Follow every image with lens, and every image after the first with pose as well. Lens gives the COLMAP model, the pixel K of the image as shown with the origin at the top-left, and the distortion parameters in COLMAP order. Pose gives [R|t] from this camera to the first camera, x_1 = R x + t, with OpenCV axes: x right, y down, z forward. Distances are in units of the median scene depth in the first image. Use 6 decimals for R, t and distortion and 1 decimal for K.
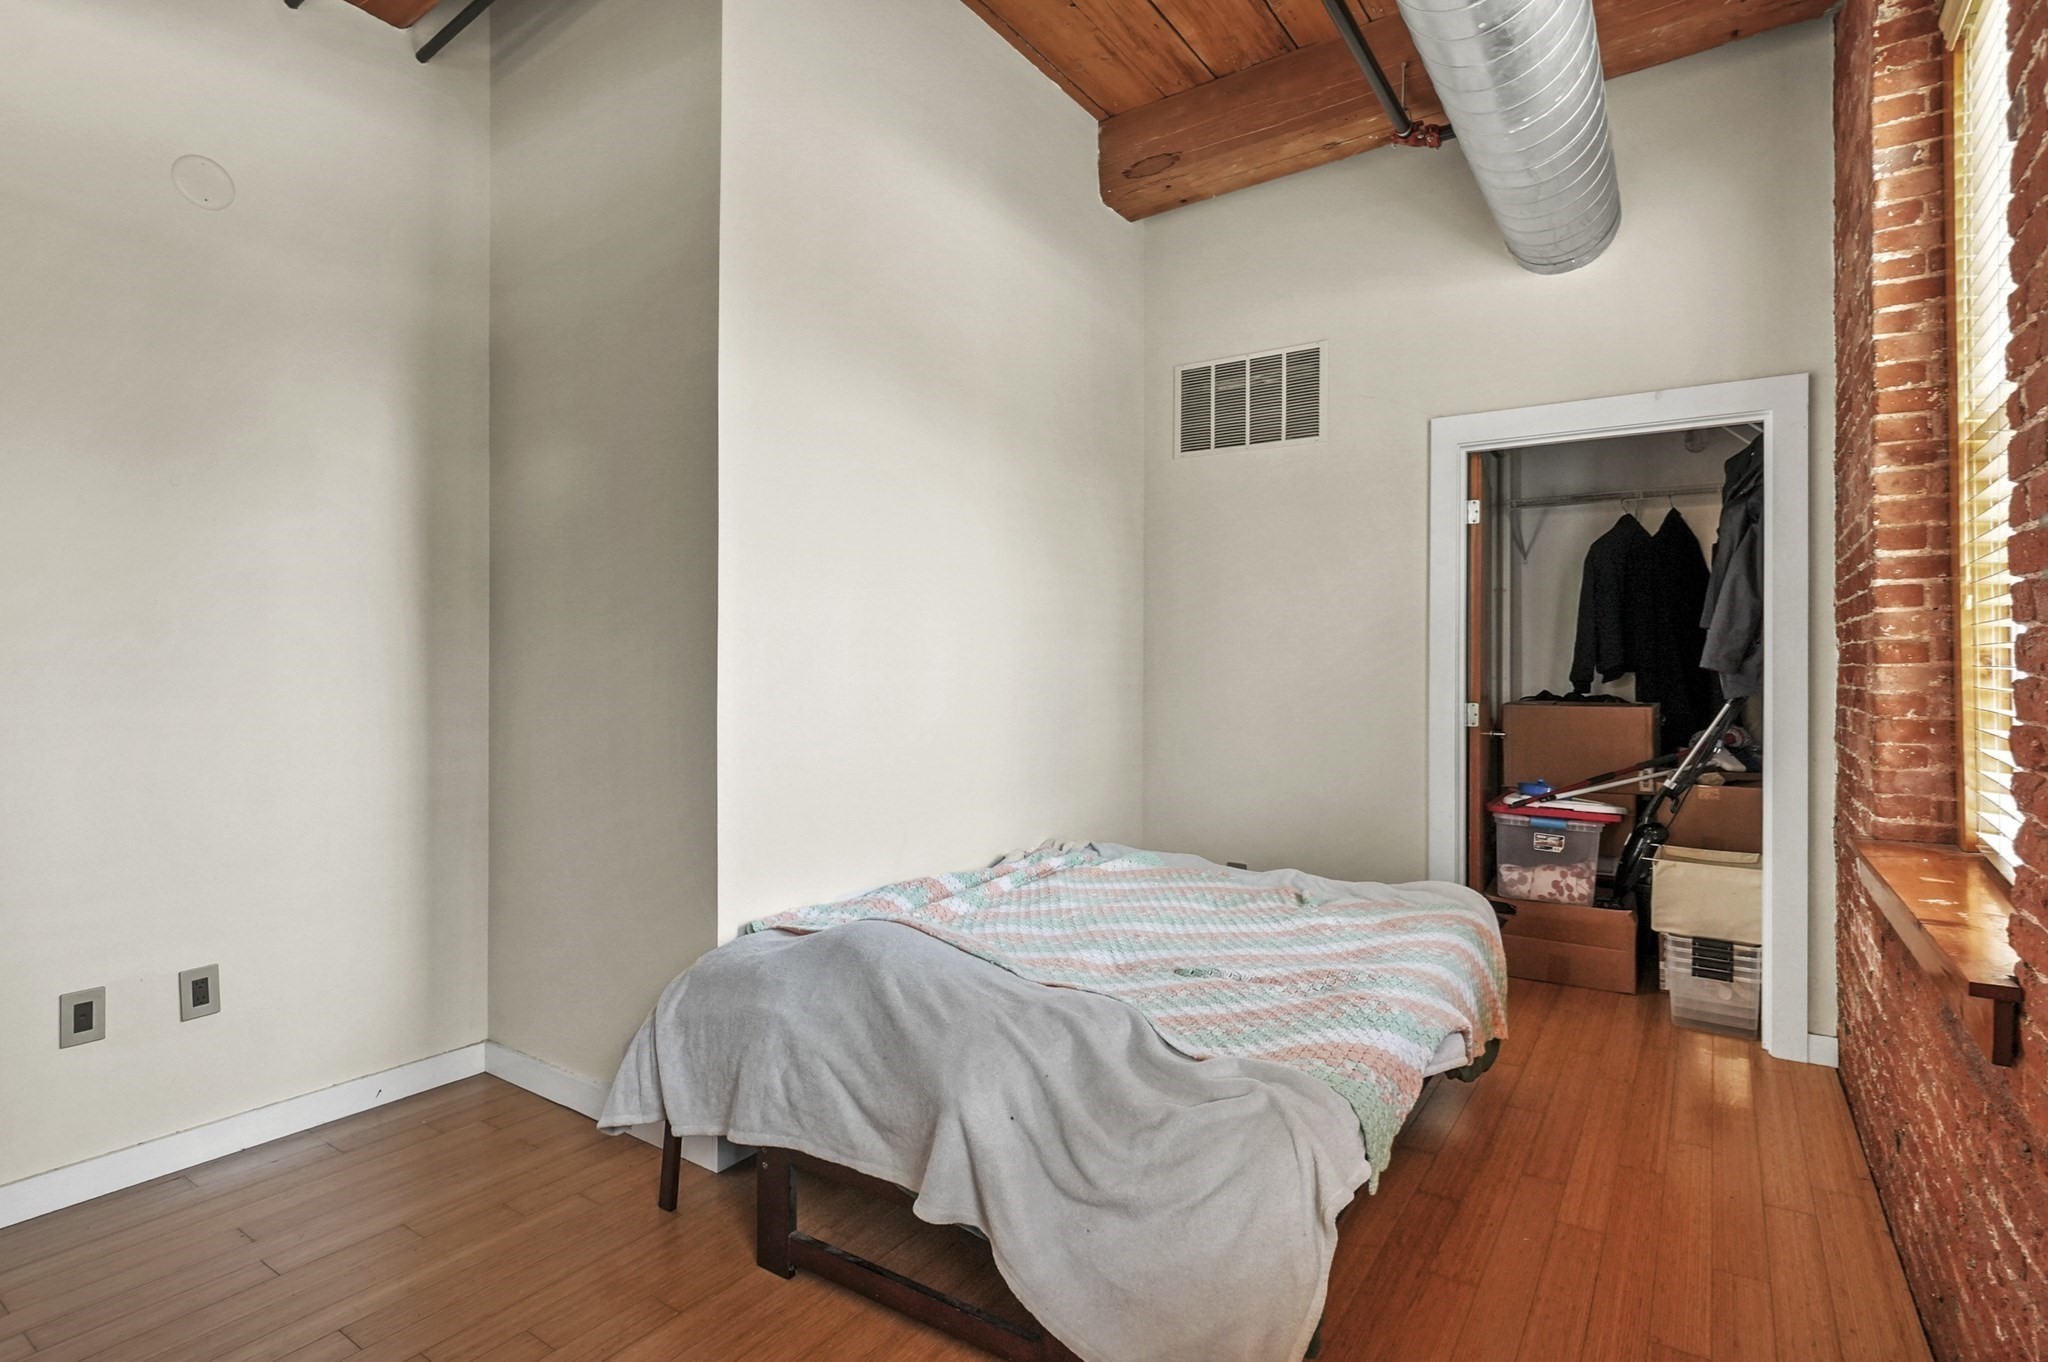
lens RADIAL K [[1016.2, 0, 1019.5], [0, 1016.2, 659.7], [0, 0, 1]] dist [0.001005, -0.002084]
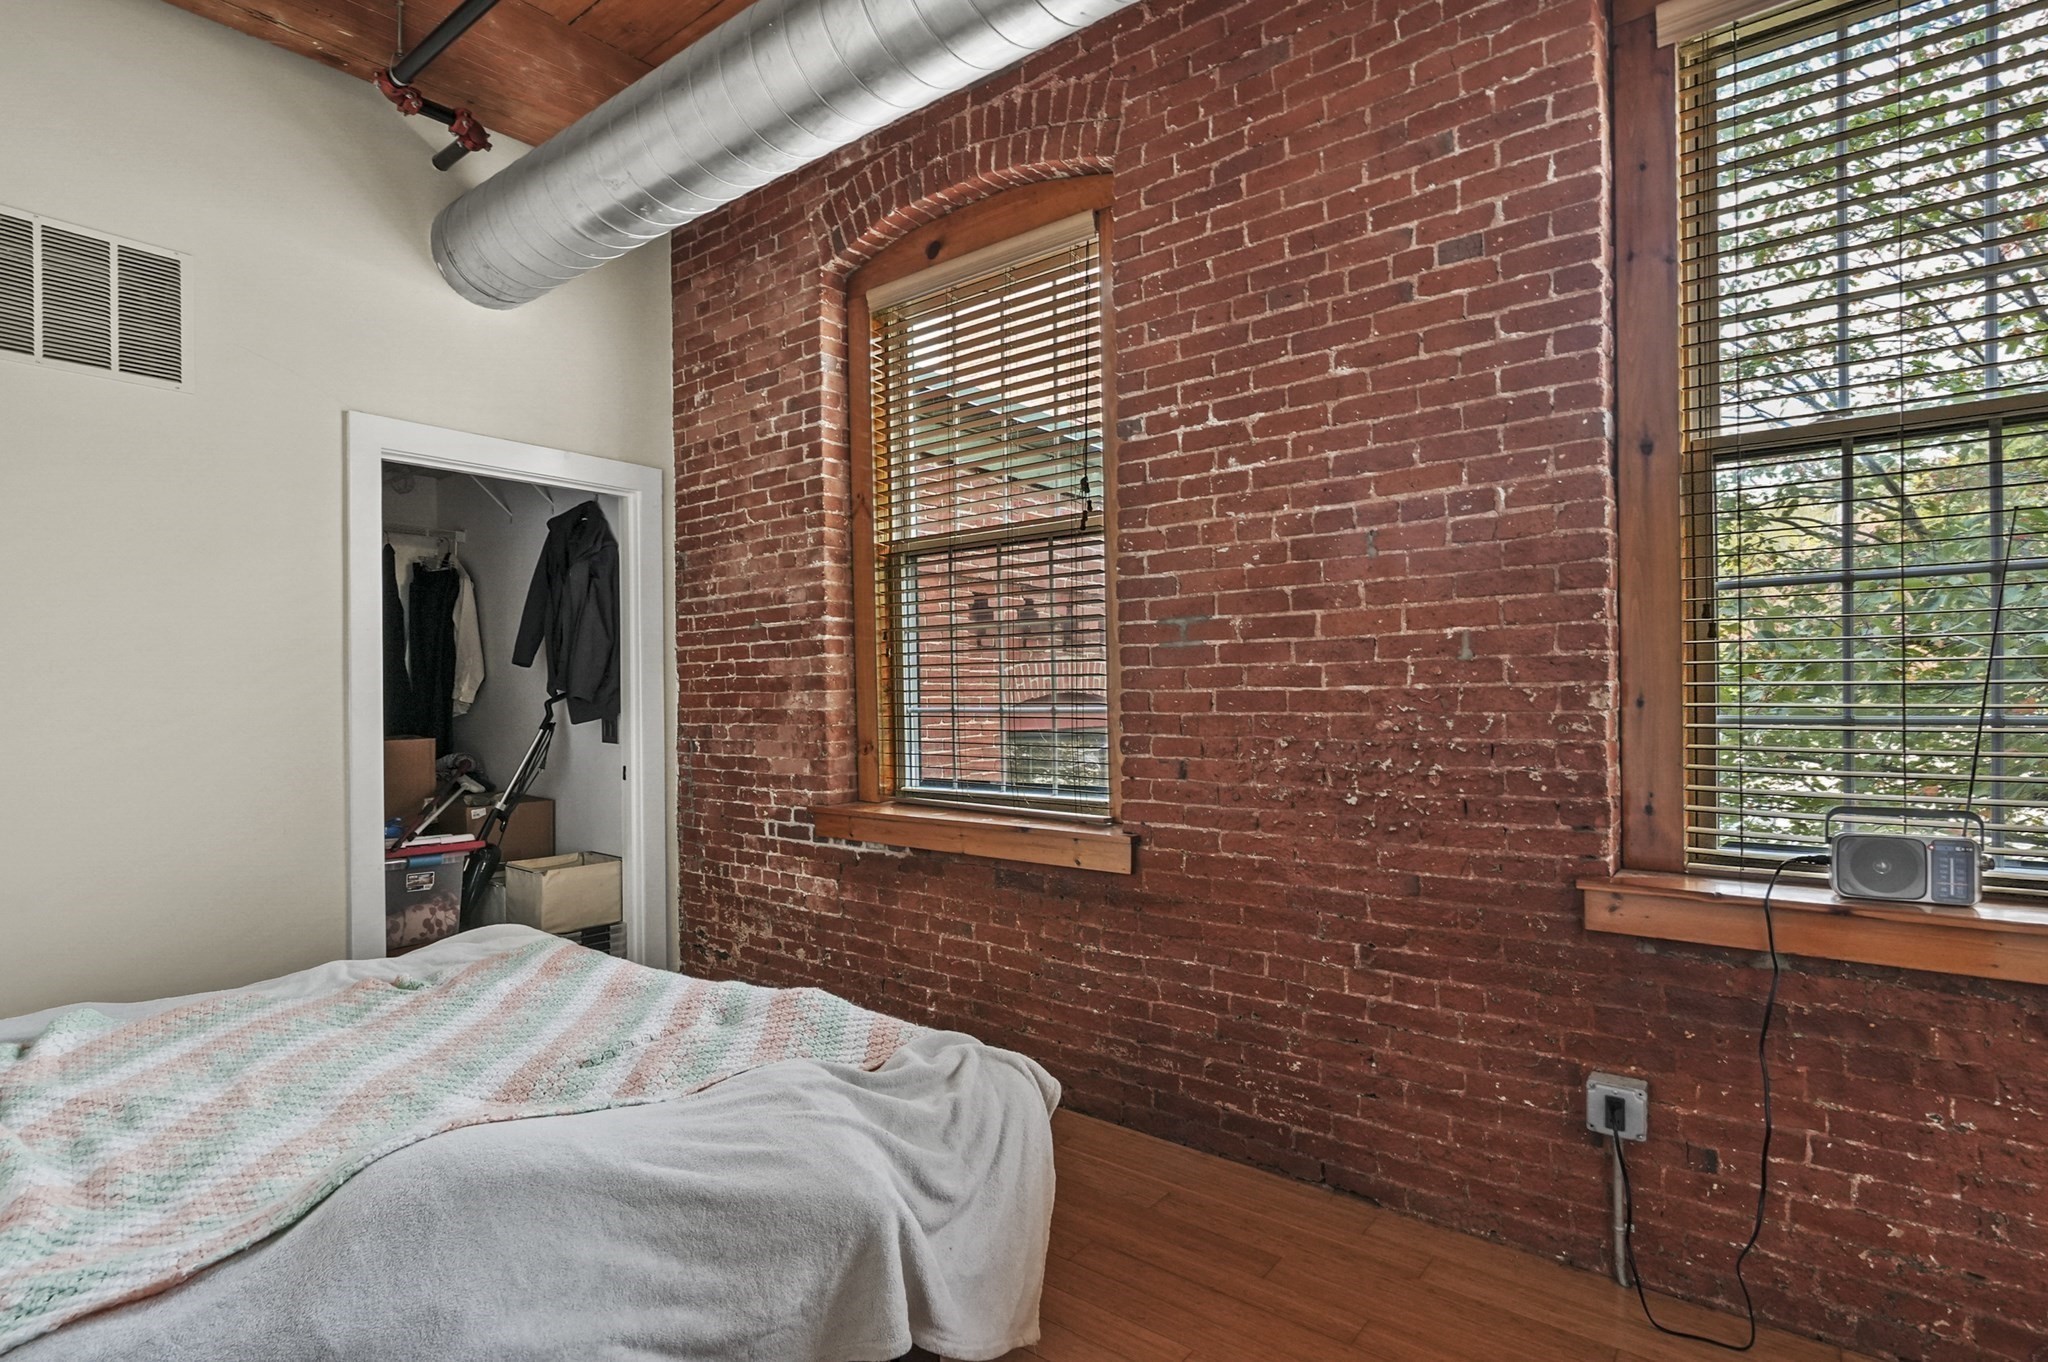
lens RADIAL K [[1016.2, 0, 1007.7], [0, 1016.2, 702.7], [0, 0, 1]] dist [0.001005, -0.002084]
pose [[0.077101, -0.011772, 0.996954, -0.597499], [0.008996, 0.999898, 0.011111, 0.007248], [-0.996983, 0.008111, 0.077199, 0.557055]]
